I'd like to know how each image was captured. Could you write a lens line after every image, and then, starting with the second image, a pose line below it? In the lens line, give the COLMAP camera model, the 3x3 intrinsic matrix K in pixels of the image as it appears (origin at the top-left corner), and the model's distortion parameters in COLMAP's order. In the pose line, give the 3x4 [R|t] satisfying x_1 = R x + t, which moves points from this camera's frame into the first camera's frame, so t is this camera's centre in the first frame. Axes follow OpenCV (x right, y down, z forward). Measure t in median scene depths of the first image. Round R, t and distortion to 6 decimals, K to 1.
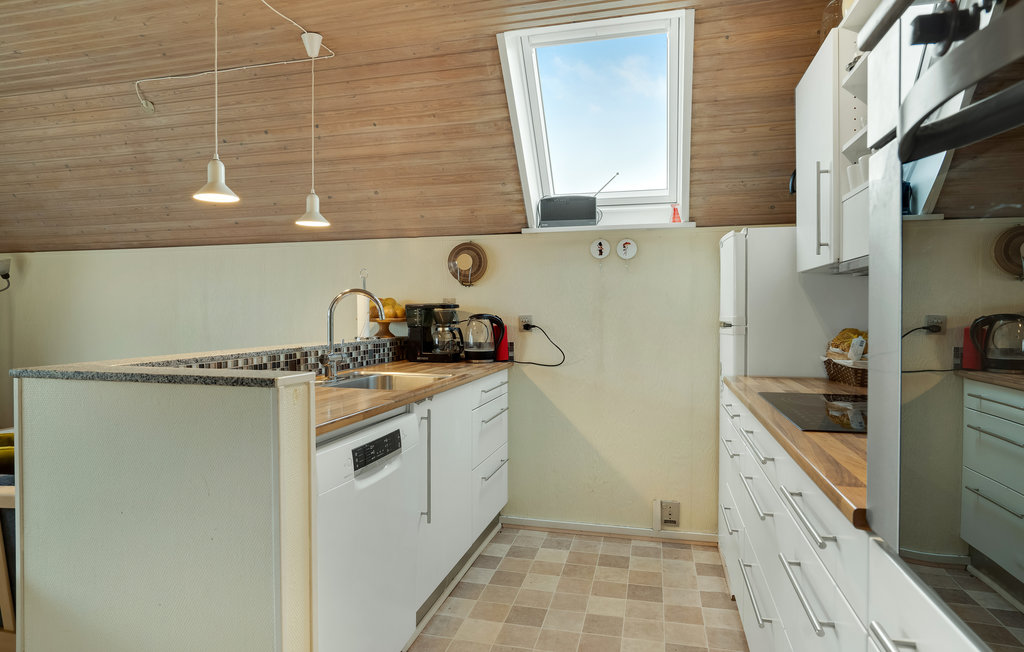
lens RADIAL K [[588.8, 0, 506.8], [0, 588.8, 322.9], [0, 0, 1]] dist [0.003640, 0.000512]
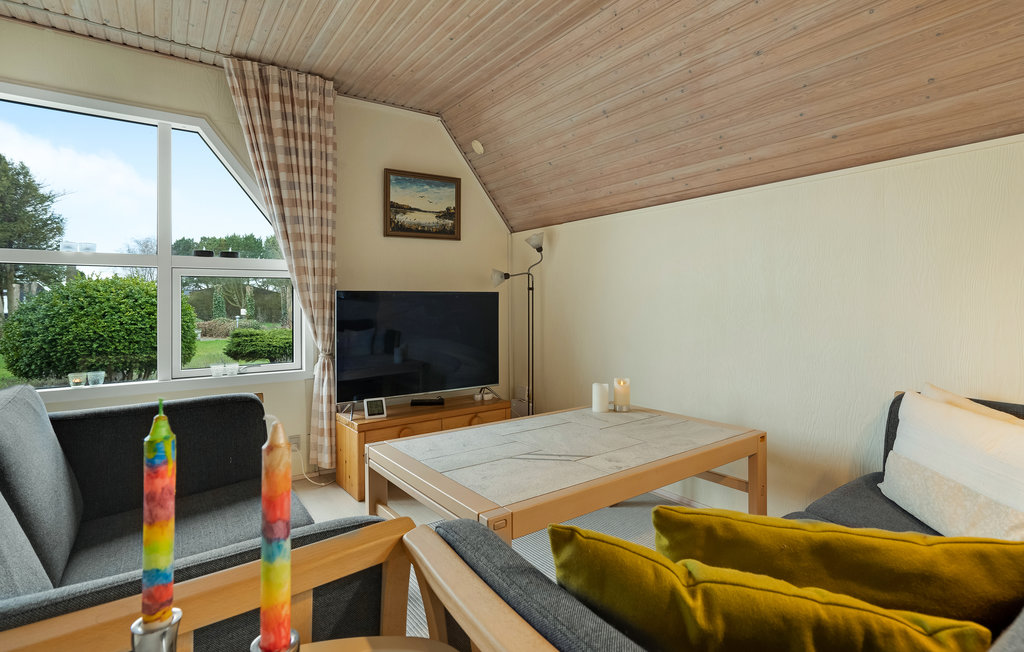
lens RADIAL K [[516.7, 0, 501.7], [0, 516.7, 295.0], [0, 0, 1]] dist [-0.004804, 0.000152]
pose [[0.757735, -0.010688, -0.652475, -0.382188], [-0.003258, 0.999791, -0.020161, 0.018642], [0.652554, 0.017402, 0.757542, 0.345718]]
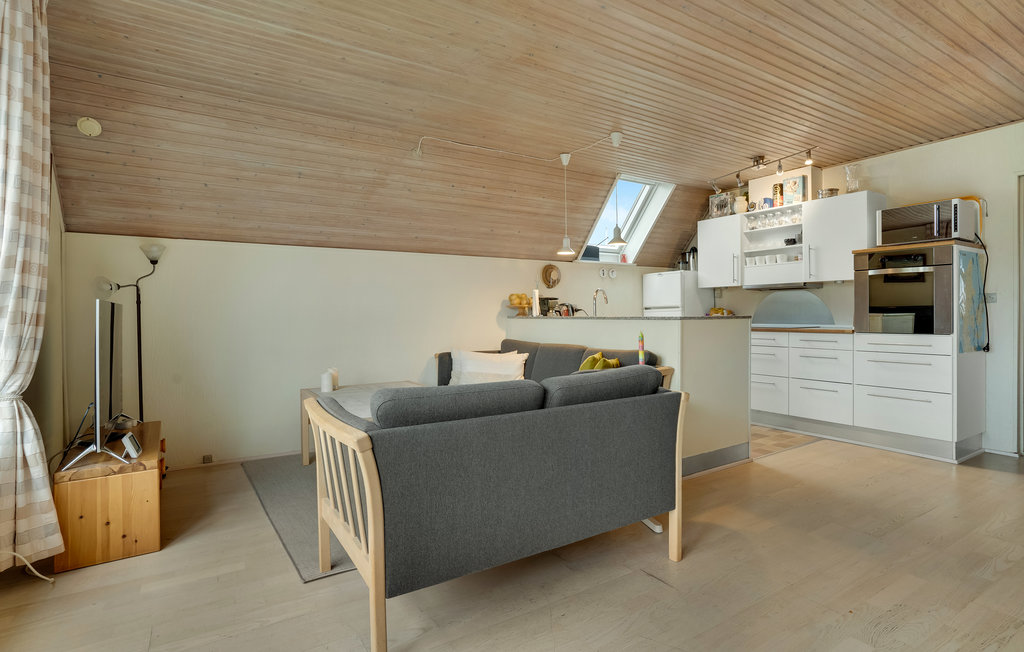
lens RADIAL K [[516.7, 0, 512.1], [0, 516.7, 319.8], [0, 0, 1]] dist [-0.004804, 0.000152]
pose [[0.672834, -0.011239, 0.739708, -1.260092], [0.021380, 0.999762, -0.004257, 0.035649], [-0.739484, 0.018679, 0.672915, 0.015774]]
